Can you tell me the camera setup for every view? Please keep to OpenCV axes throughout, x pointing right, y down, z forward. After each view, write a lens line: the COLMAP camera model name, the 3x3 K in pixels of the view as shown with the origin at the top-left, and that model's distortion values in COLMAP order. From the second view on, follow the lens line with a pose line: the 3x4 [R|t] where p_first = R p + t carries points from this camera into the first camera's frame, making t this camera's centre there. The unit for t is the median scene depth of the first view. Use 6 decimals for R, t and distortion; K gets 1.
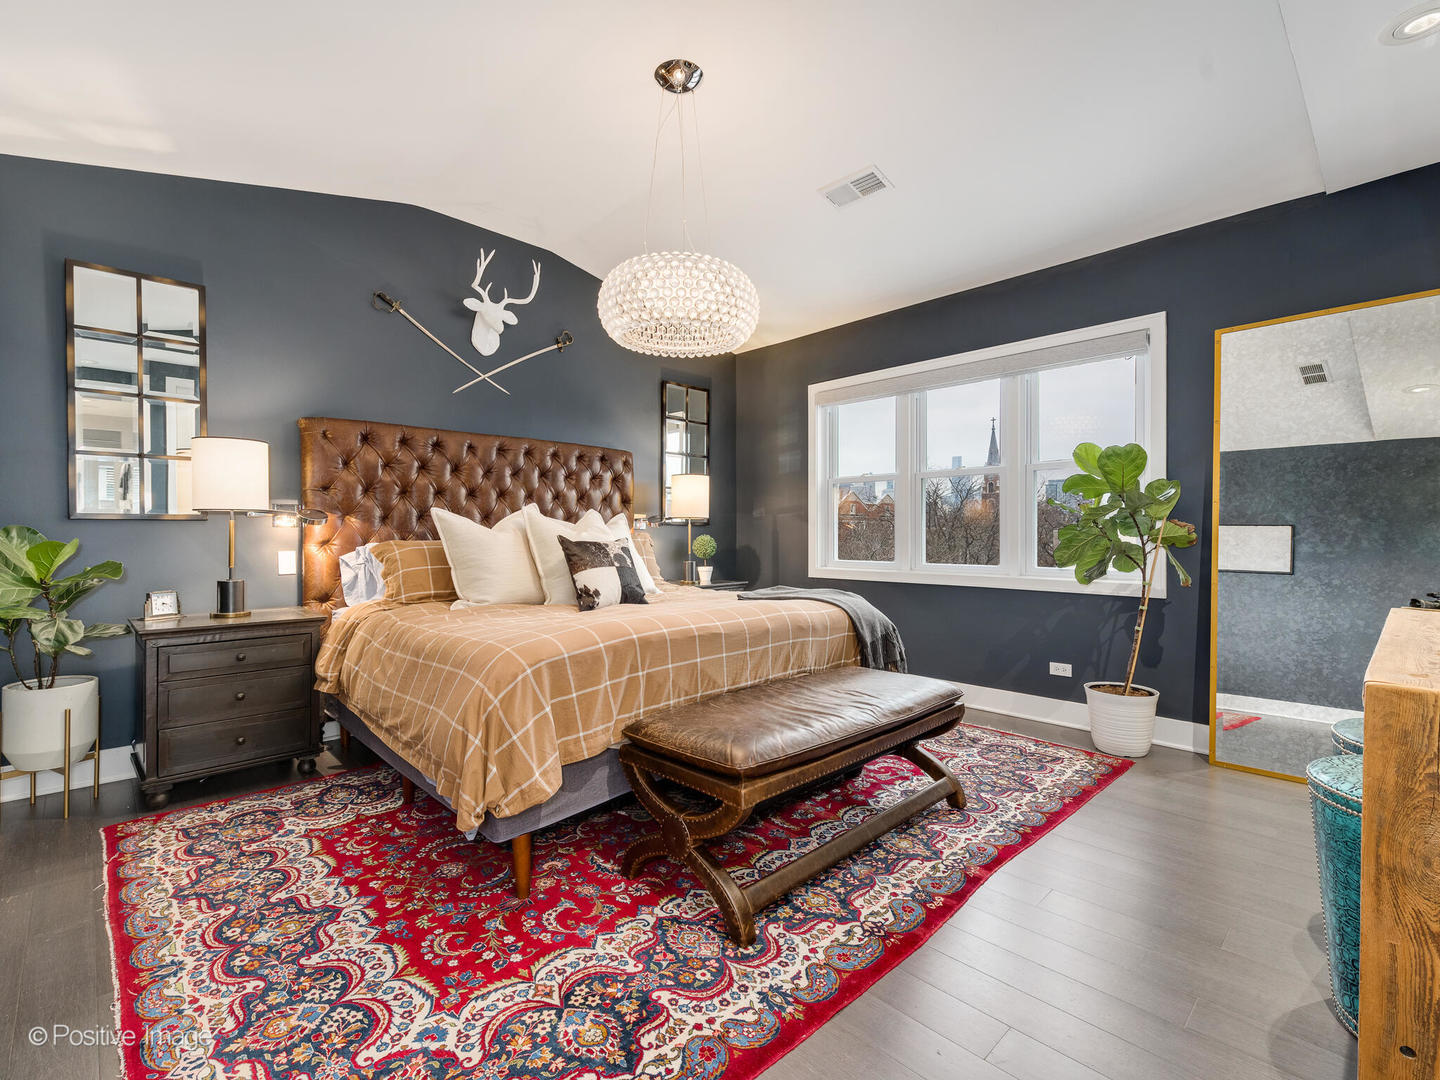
lens RADIAL K [[656.0, 0, 721.6], [0, 656.0, 539.6], [0, 0, 1]] dist [0.003356, -0.000001]
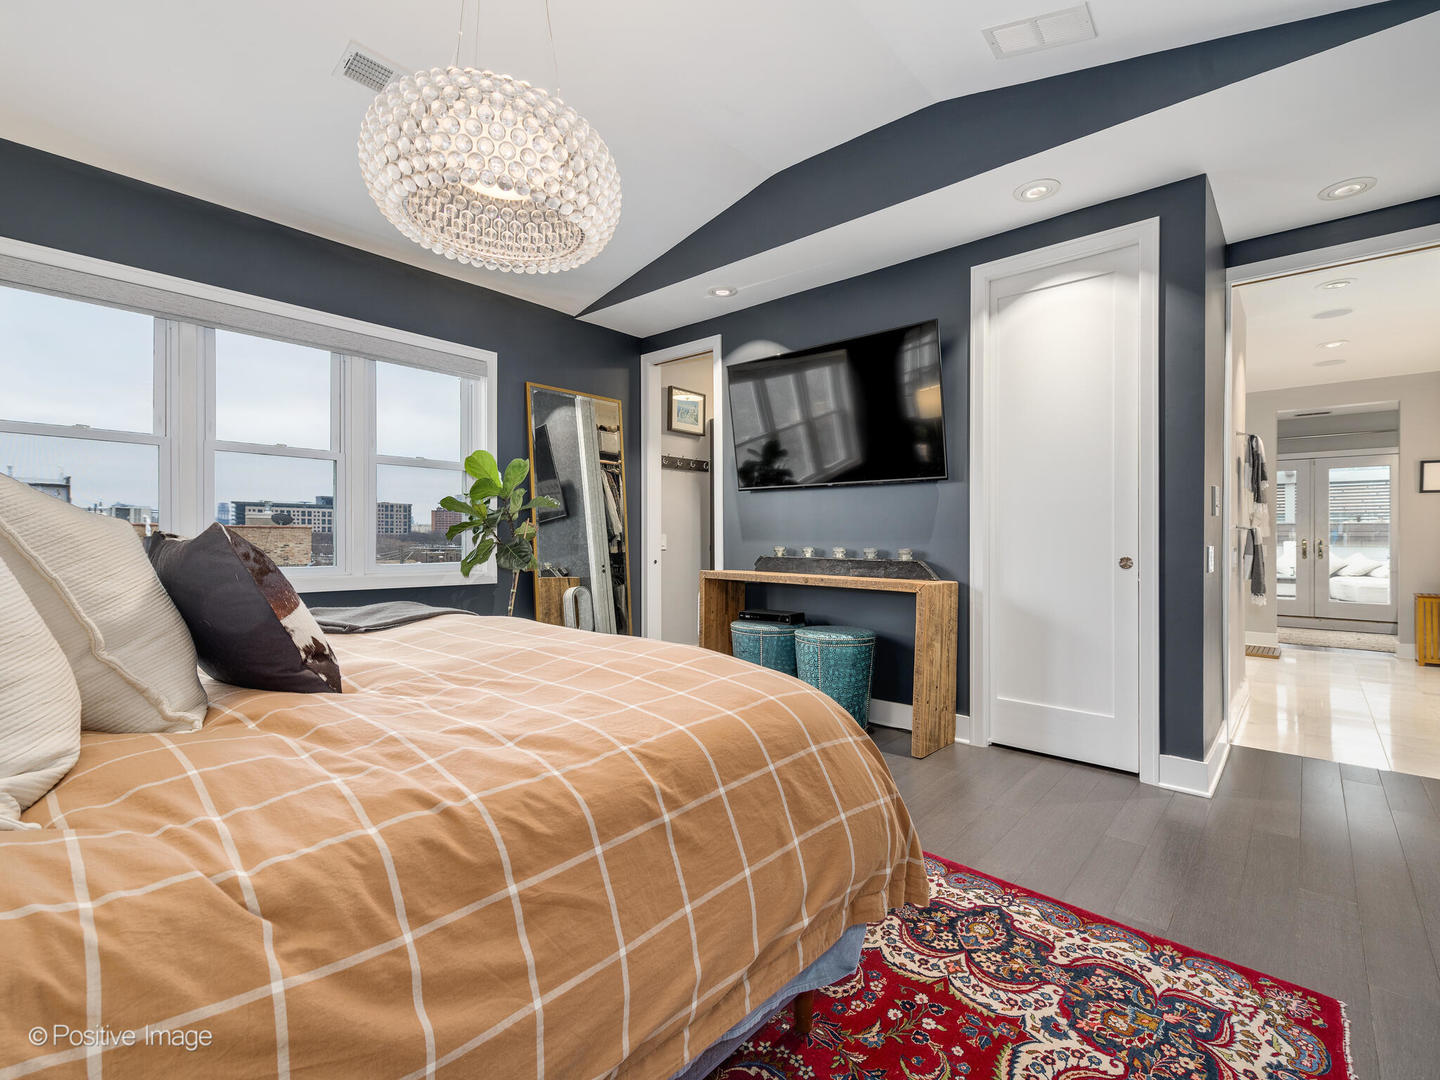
lens RADIAL K [[656.0, 0, 719.1], [0, 656.0, 540.1], [0, 0, 1]] dist [0.003356, -0.000001]
pose [[-0.067576, -0.006431, 0.997693, -1.427969], [0.001886, 0.999977, 0.006573, -0.000839], [-0.997712, 0.002326, -0.067563, 1.602438]]
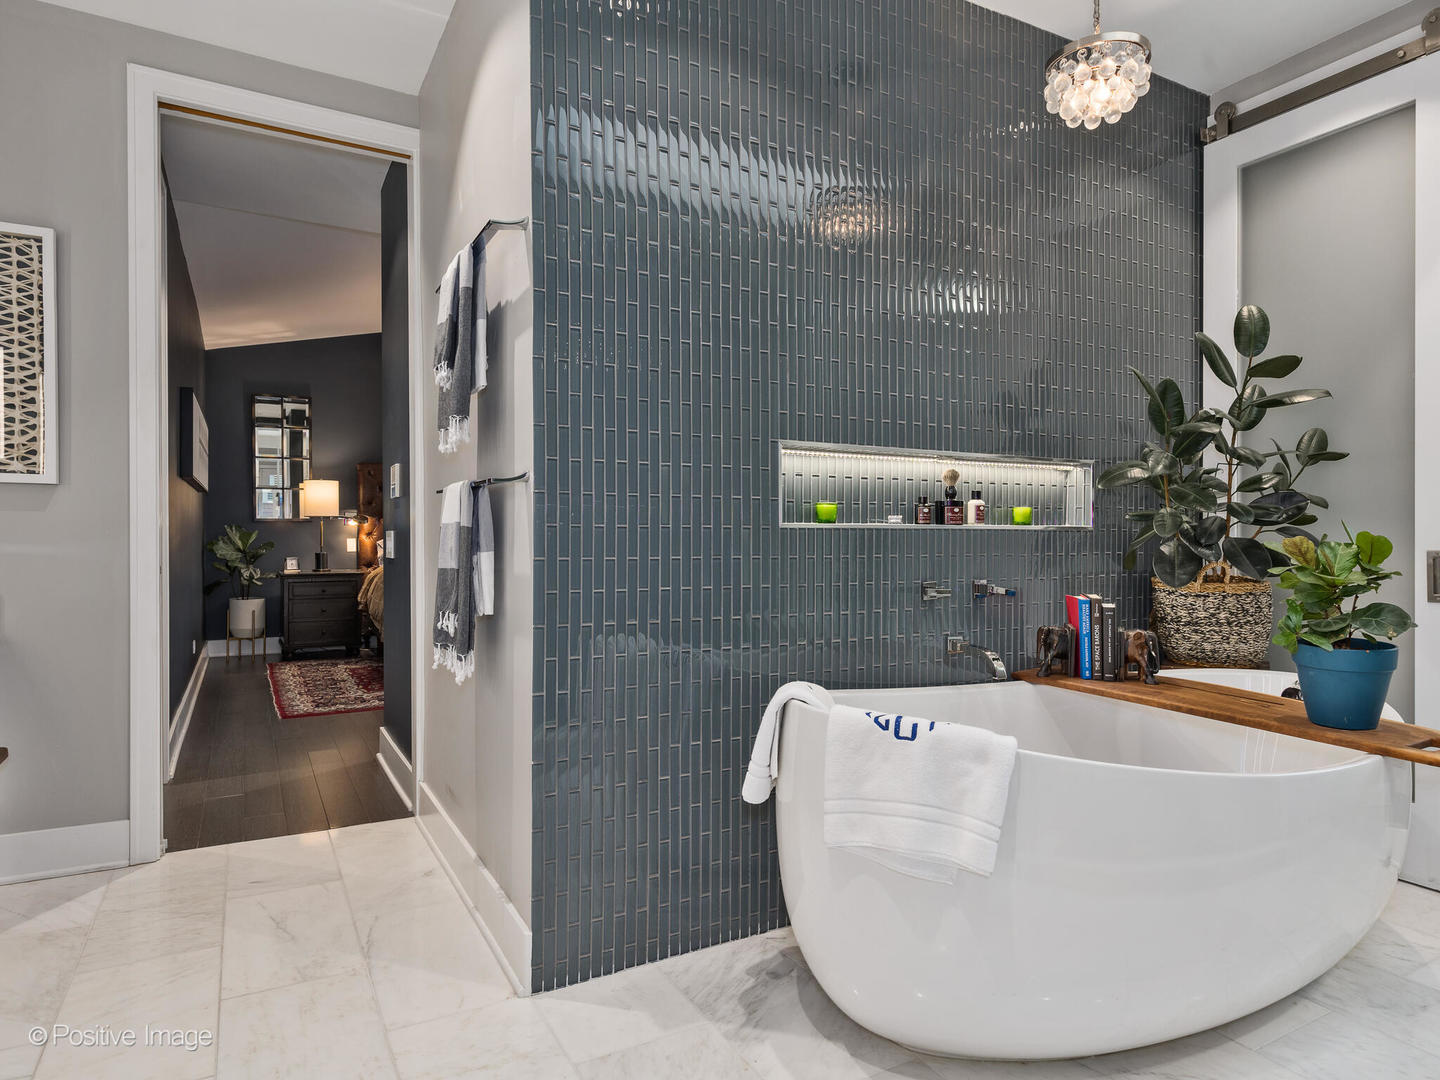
lens RADIAL K [[948.4, 0, 722.3], [0, 948.4, 542.3], [0, 0, 1]] dist [0.043532, 0.001136]
pose [[0.948806, -0.008721, -0.315738, 0.238438], [0.005858, 0.999933, -0.010015, 0.012775], [0.315804, 0.007653, 0.948794, -0.244800]]
